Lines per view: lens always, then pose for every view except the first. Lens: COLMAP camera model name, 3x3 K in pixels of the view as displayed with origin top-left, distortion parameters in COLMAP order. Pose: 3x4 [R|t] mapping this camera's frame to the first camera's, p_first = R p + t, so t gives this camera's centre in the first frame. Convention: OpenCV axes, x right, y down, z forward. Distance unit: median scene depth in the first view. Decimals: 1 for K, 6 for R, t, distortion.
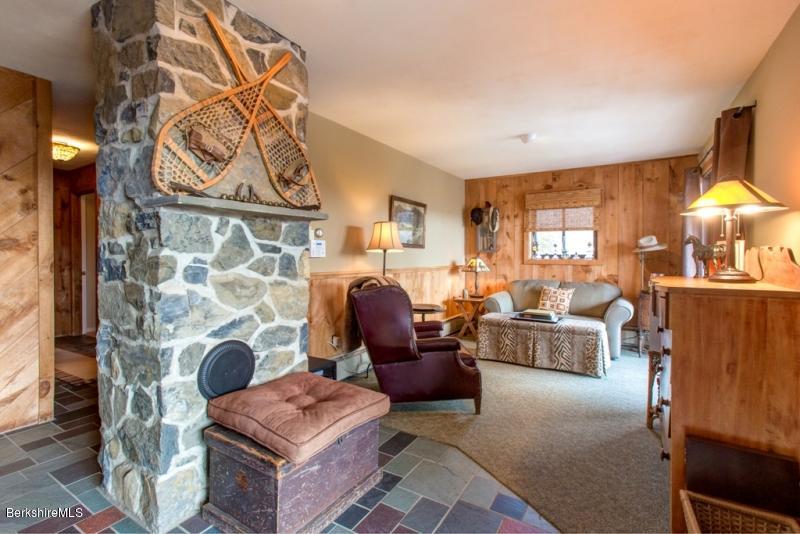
lens RADIAL K [[374.9, 0, 395.3], [0, 374.9, 263.8], [0, 0, 1]] dist [-0.001244, -0.000170]
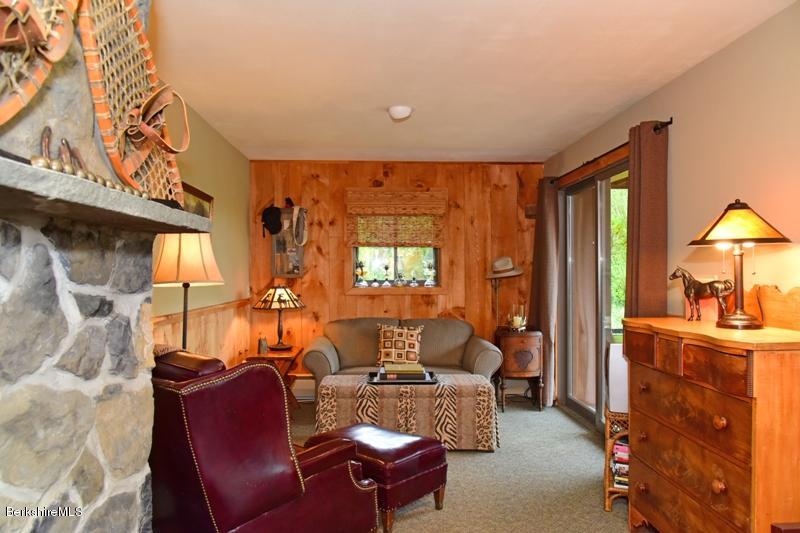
lens RADIAL K [[555.6, 0, 400.5], [0, 555.6, 274.0], [0, 0, 1]] dist [-0.013396, -0.002026]
pose [[0.821004, -0.006436, 0.570886, -0.159766], [0.017382, 0.999755, -0.013728, -0.024056], [-0.570658, 0.021194, 0.820915, 0.141171]]
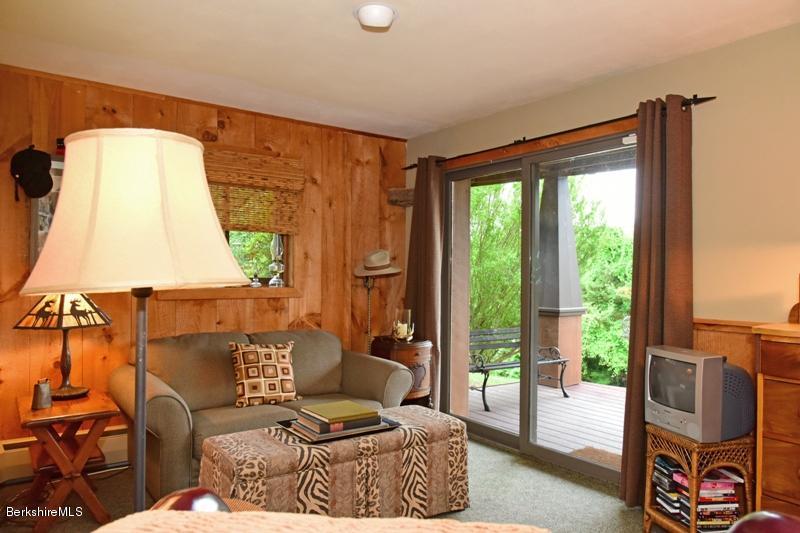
lens RADIAL K [[555.6, 0, 400.5], [0, 555.6, 274.0], [0, 0, 1]] dist [-0.013396, -0.002026]
pose [[0.368232, -0.002085, 0.929732, -0.172400], [0.011691, 0.999929, -0.002388, -0.027785], [-0.929660, 0.011749, 0.368230, 0.554750]]
